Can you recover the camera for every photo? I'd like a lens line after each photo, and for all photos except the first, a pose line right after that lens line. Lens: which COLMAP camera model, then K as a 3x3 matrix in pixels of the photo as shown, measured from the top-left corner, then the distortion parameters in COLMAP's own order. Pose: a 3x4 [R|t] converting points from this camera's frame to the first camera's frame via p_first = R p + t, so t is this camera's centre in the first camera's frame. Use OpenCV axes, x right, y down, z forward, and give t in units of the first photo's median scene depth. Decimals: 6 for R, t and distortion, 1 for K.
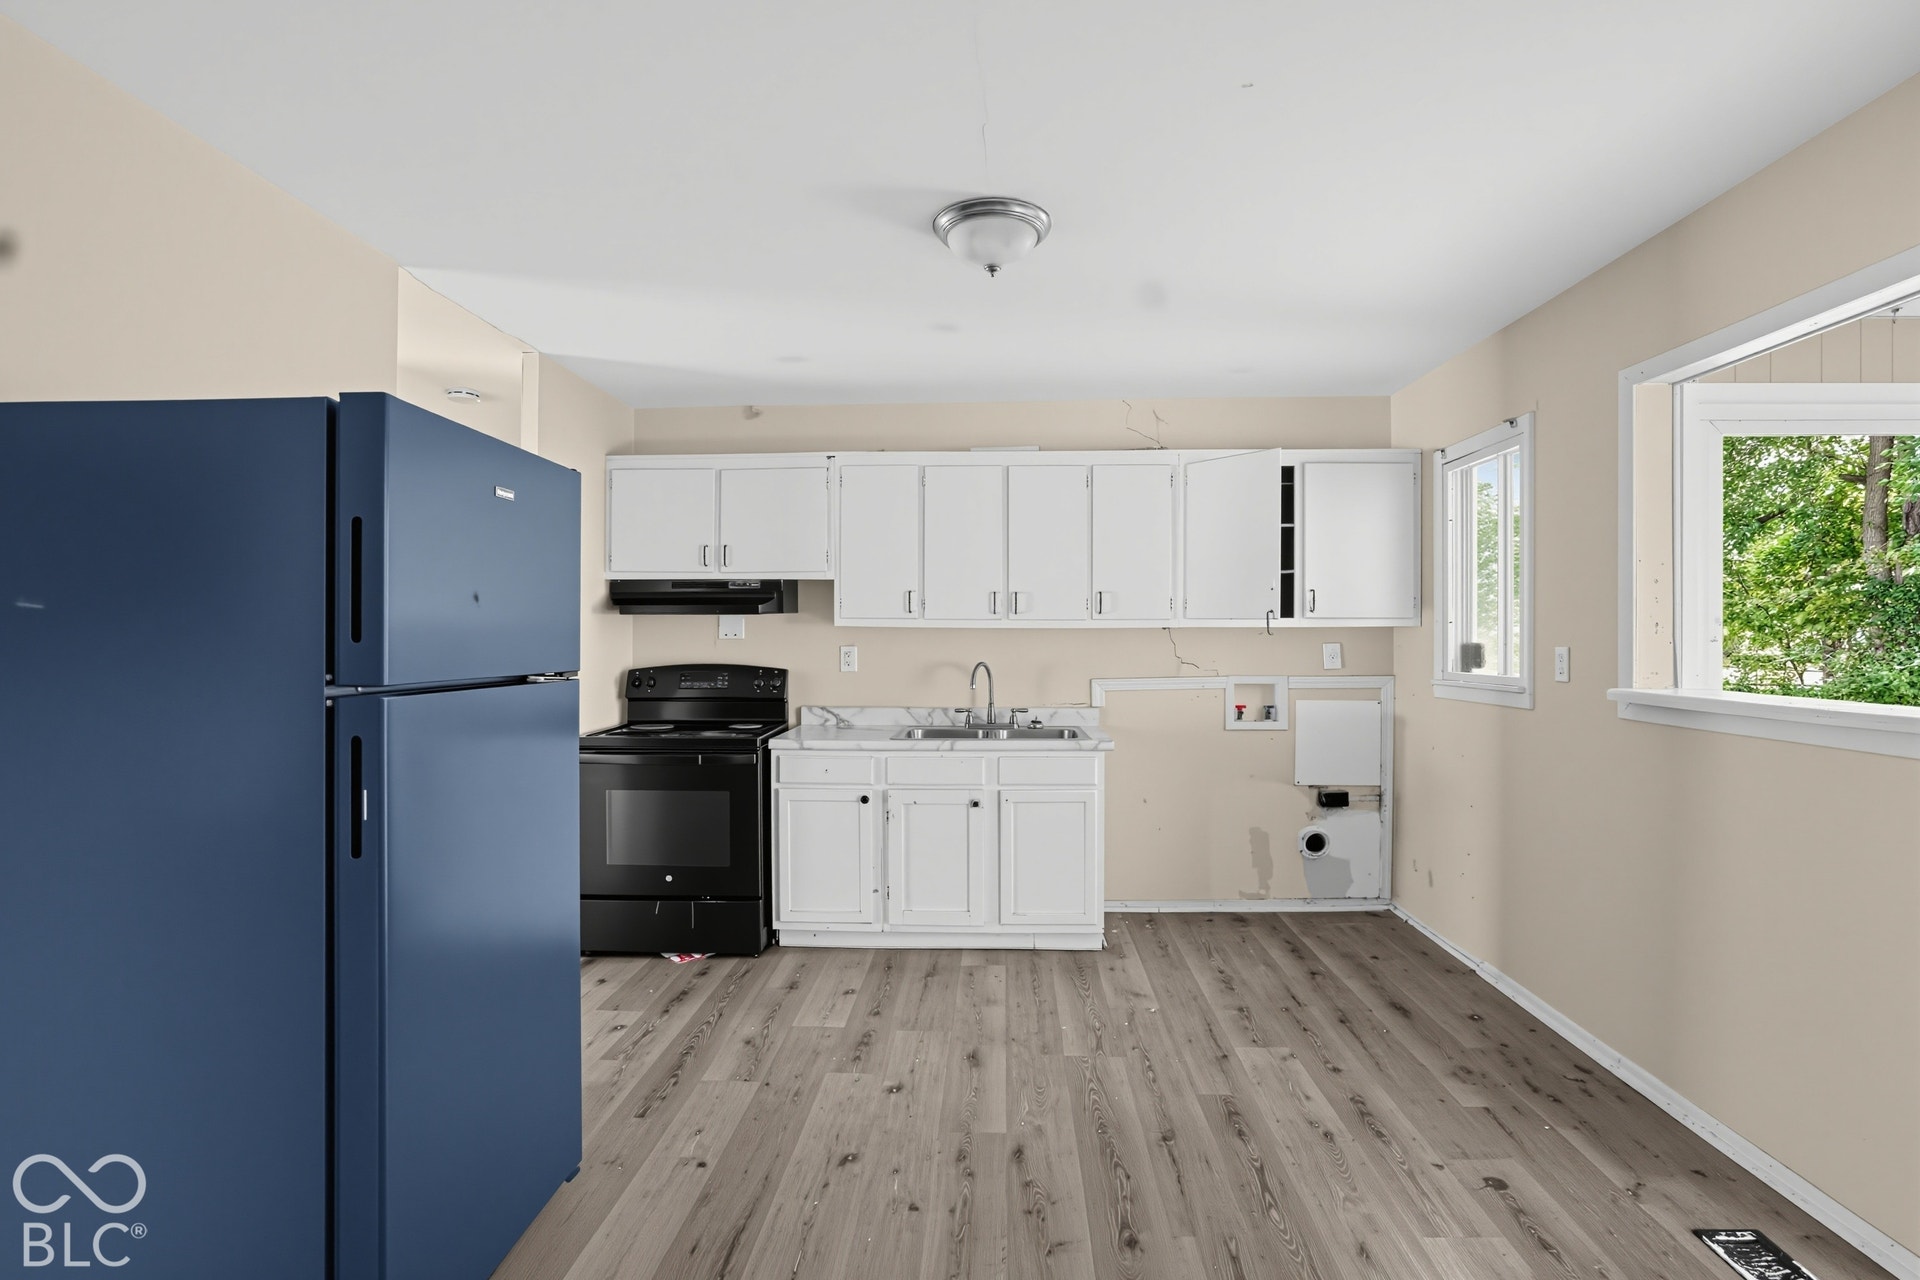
lens RADIAL K [[913.3, 0, 963.4], [0, 913.3, 643.6], [0, 0, 1]] dist [-0.022288, 0.000852]
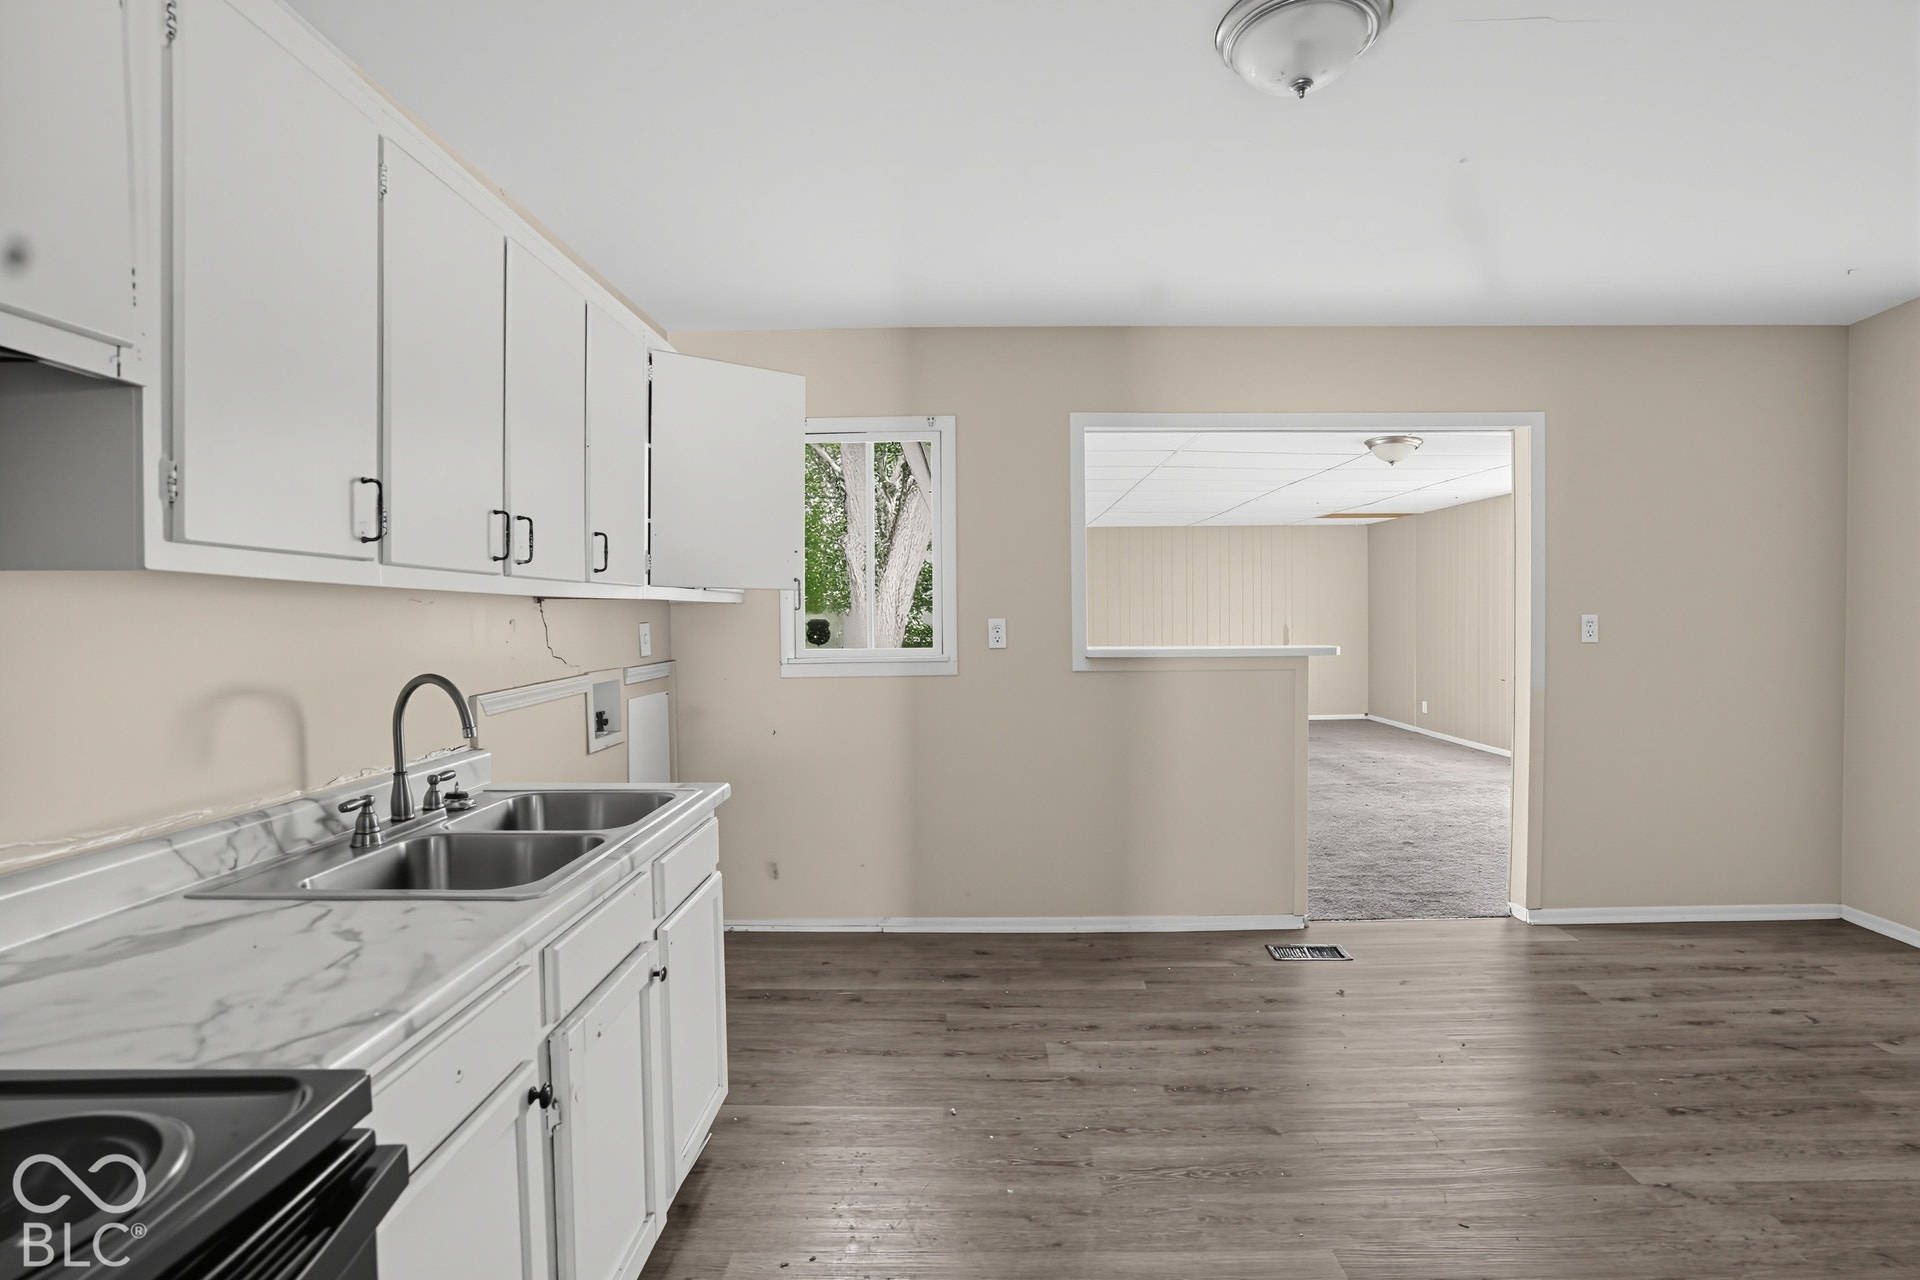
lens RADIAL K [[913.3, 0, 967.8], [0, 913.3, 638.6], [0, 0, 1]] dist [-0.022288, 0.000852]
pose [[-0.052226, -0.026933, 0.998272, -0.465605], [0.014215, 0.999515, 0.027710, -0.004339], [-0.998534, 0.015638, -0.051818, 0.904809]]
